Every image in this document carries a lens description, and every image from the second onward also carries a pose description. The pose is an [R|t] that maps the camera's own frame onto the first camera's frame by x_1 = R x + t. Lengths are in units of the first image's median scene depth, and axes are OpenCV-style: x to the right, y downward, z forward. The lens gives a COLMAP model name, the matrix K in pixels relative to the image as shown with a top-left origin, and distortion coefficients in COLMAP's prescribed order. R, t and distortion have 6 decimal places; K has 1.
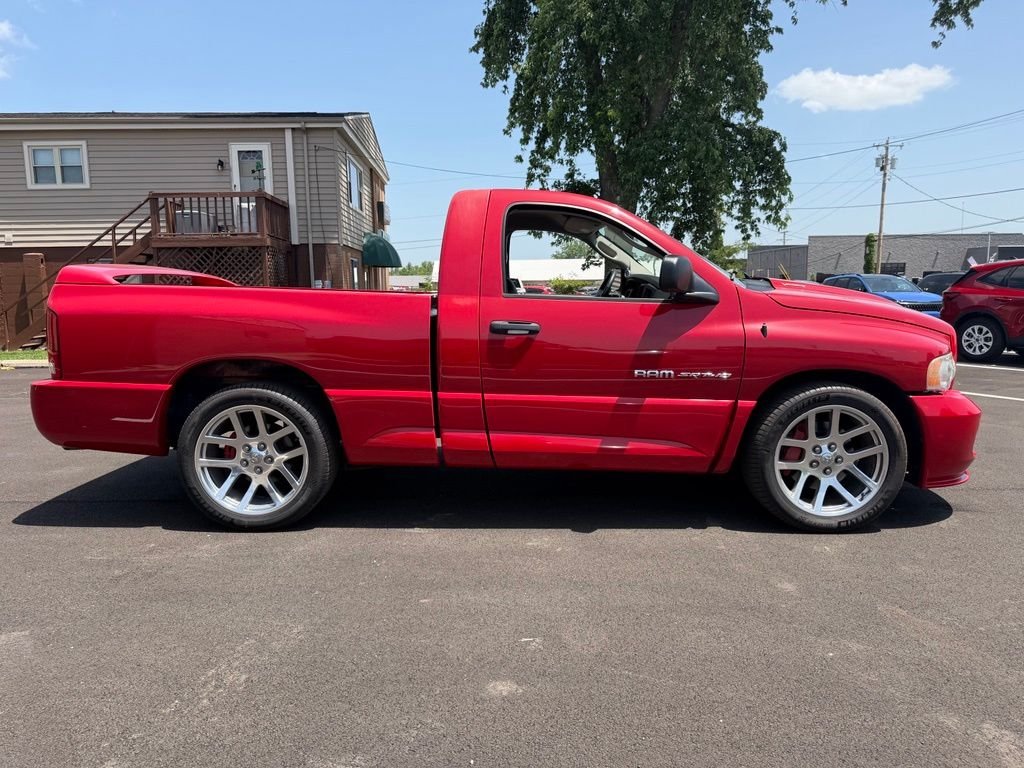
lens RADIAL K [[744.1, 0, 512.0], [0, 744.1, 384.0], [0, 0, 1]] dist [-0.003085, -0.006274]
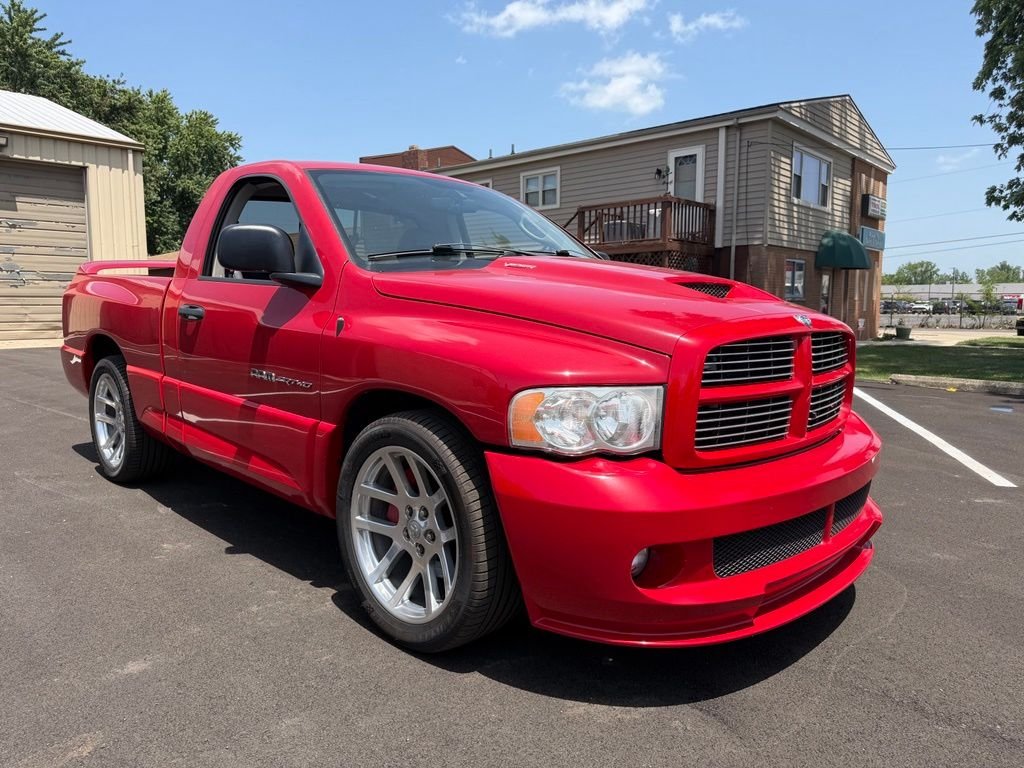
lens RADIAL K [[744.1, 0, 512.0], [0, 744.1, 384.0], [0, 0, 1]] dist [-0.003085, -0.006274]
pose [[0.692374, 0.076845, -0.717435, 0.919071], [-0.087044, 0.995946, 0.022673, -0.044669], [0.716269, 0.046750, 0.696256, 0.606766]]
